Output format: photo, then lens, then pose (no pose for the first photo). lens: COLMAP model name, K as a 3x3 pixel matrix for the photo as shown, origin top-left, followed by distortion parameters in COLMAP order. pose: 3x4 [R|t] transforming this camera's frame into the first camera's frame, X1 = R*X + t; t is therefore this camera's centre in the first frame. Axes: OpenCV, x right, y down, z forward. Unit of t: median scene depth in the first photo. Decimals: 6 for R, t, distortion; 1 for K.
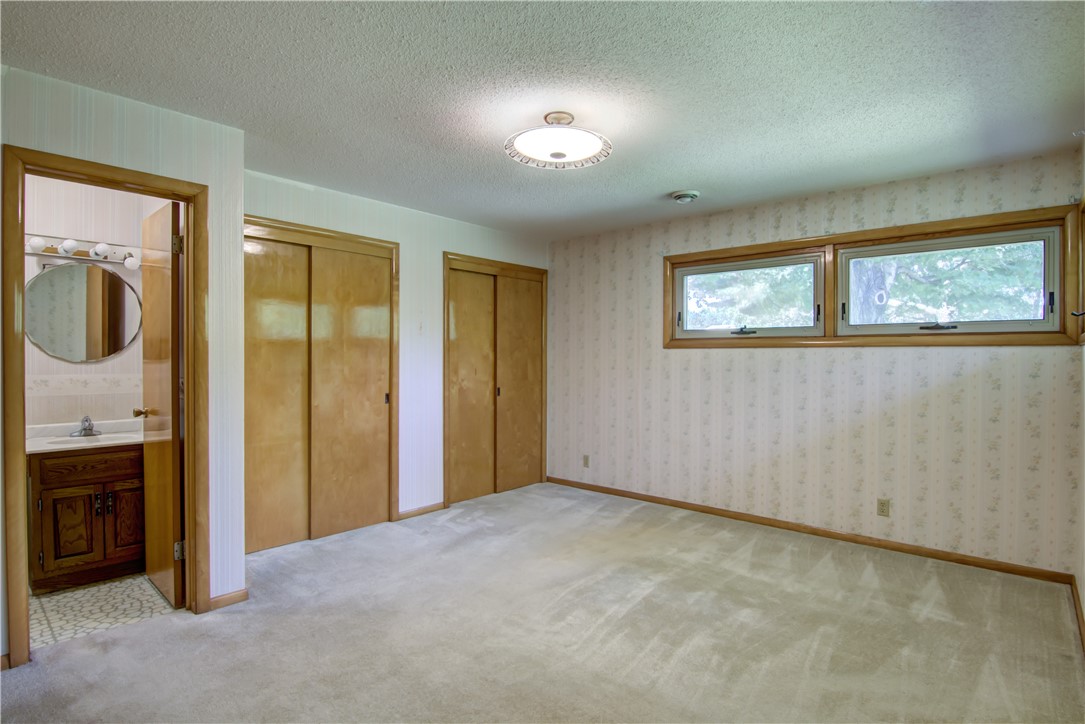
lens RADIAL K [[557.0, 0, 546.5], [0, 557.0, 362.5], [0, 0, 1]] dist [-0.007121, -0.004371]
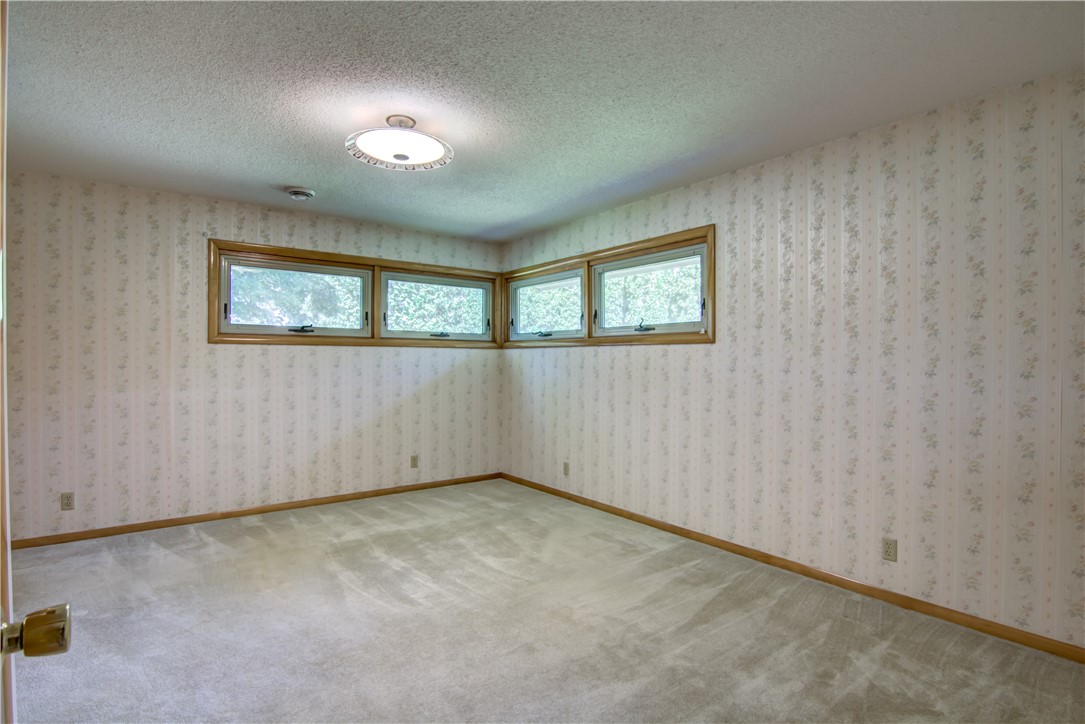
lens RADIAL K [[557.0, 0, 547.2], [0, 557.0, 359.8], [0, 0, 1]] dist [-0.007121, -0.004371]
pose [[0.184847, -0.001919, 0.982765, -0.661942], [0.005274, 0.999986, 0.000961, 0.003847], [-0.982753, 0.005006, 0.184855, 0.377815]]
